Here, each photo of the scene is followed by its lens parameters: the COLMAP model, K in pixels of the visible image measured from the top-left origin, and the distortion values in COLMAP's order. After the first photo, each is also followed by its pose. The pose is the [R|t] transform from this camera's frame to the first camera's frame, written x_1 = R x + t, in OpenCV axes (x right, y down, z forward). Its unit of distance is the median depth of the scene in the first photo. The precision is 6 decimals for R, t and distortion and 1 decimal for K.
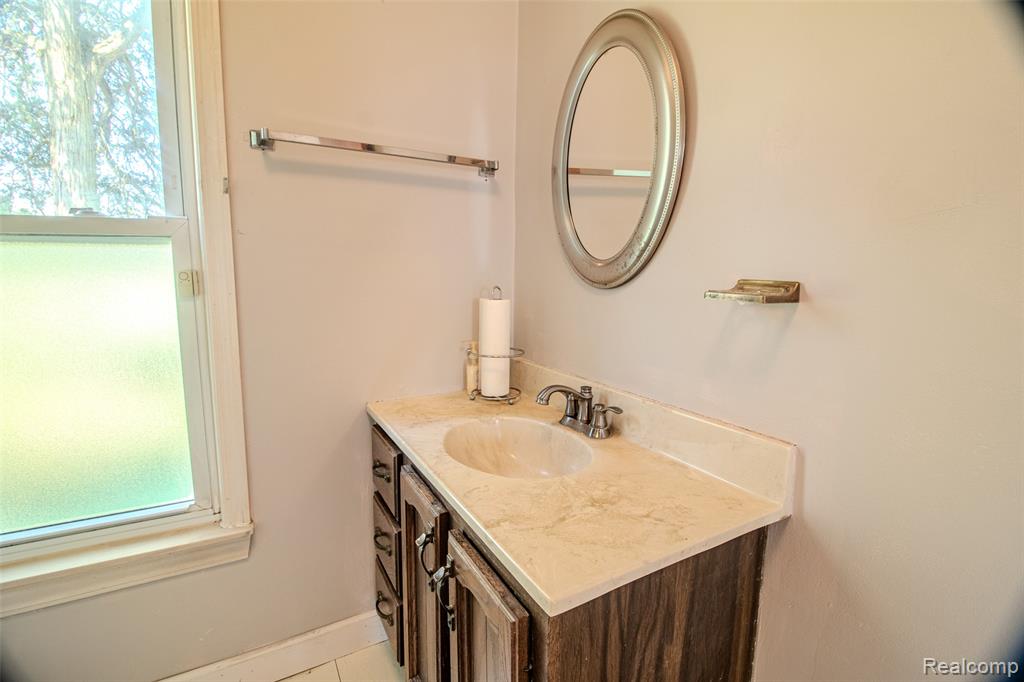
lens RADIAL K [[493.3, 0, 502.7], [0, 493.3, 339.7], [0, 0, 1]] dist [-0.015766, -0.001244]
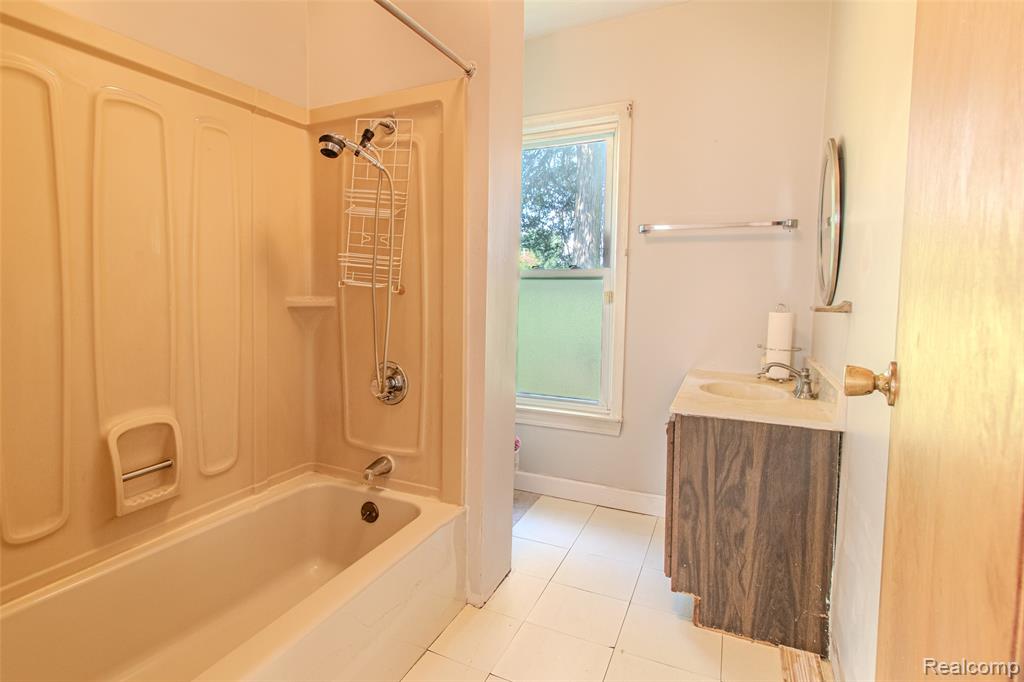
lens RADIAL K [[493.3, 0, 506.2], [0, 493.3, 337.1], [0, 0, 1]] dist [-0.015766, -0.001244]
pose [[0.646578, 0.076238, -0.759028, 0.692891], [-0.104932, 0.994424, 0.010495, 0.077234], [0.755596, 0.072860, 0.650973, -0.703325]]
